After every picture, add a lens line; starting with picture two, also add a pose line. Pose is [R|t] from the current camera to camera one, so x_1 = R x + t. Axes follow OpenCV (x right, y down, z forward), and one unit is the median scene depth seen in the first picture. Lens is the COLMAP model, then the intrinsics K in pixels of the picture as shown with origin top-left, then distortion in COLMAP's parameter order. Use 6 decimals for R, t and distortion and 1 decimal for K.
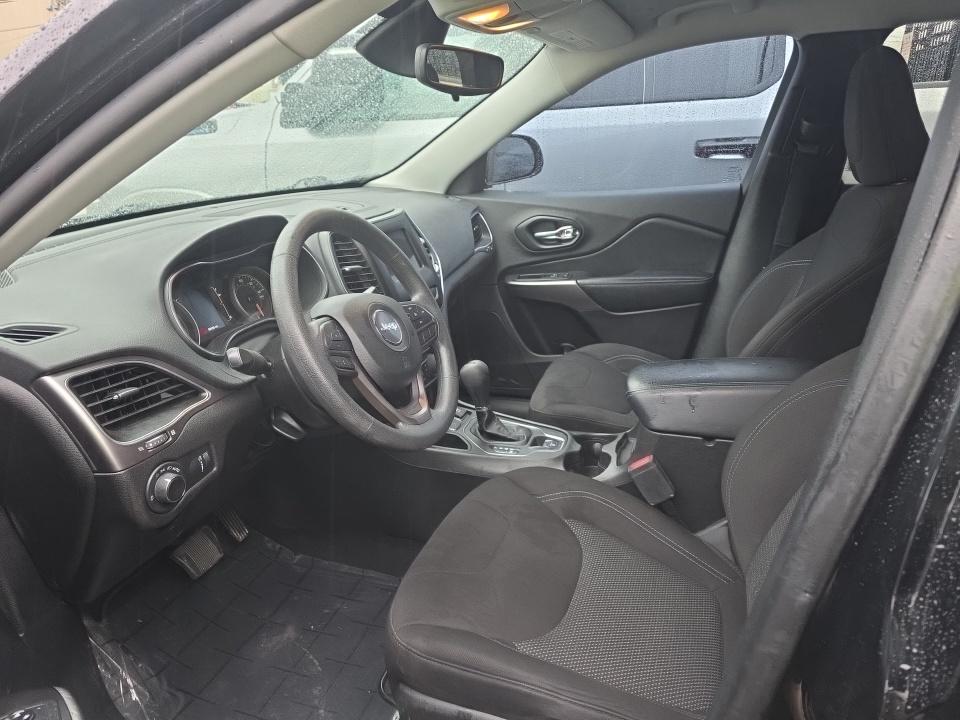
lens RADIAL K [[650.0, 0, 480.0], [0, 650.0, 360.0], [0, 0, 1]] dist [-0.000856, -0.001390]
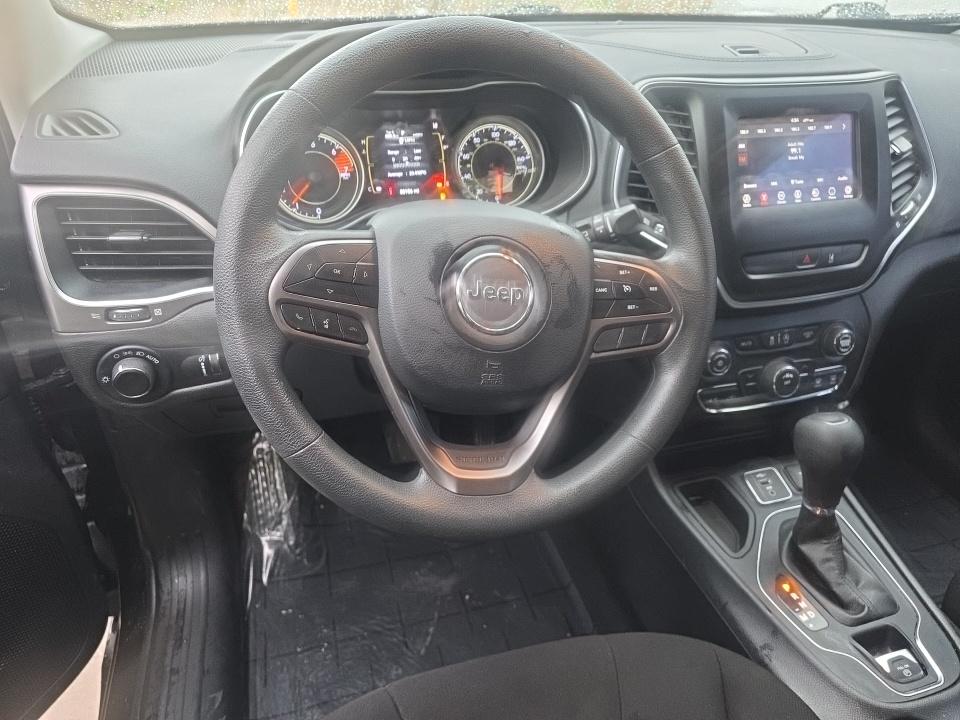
lens RADIAL K [[650.0, 0, 480.0], [0, 650.0, 360.0], [0, 0, 1]] dist [-0.000856, -0.001390]
pose [[0.555075, 0.467219, -0.688185, 0.195809], [-0.305859, 0.884026, 0.353480, -0.158618], [0.773526, 0.014280, 0.633604, 0.614585]]
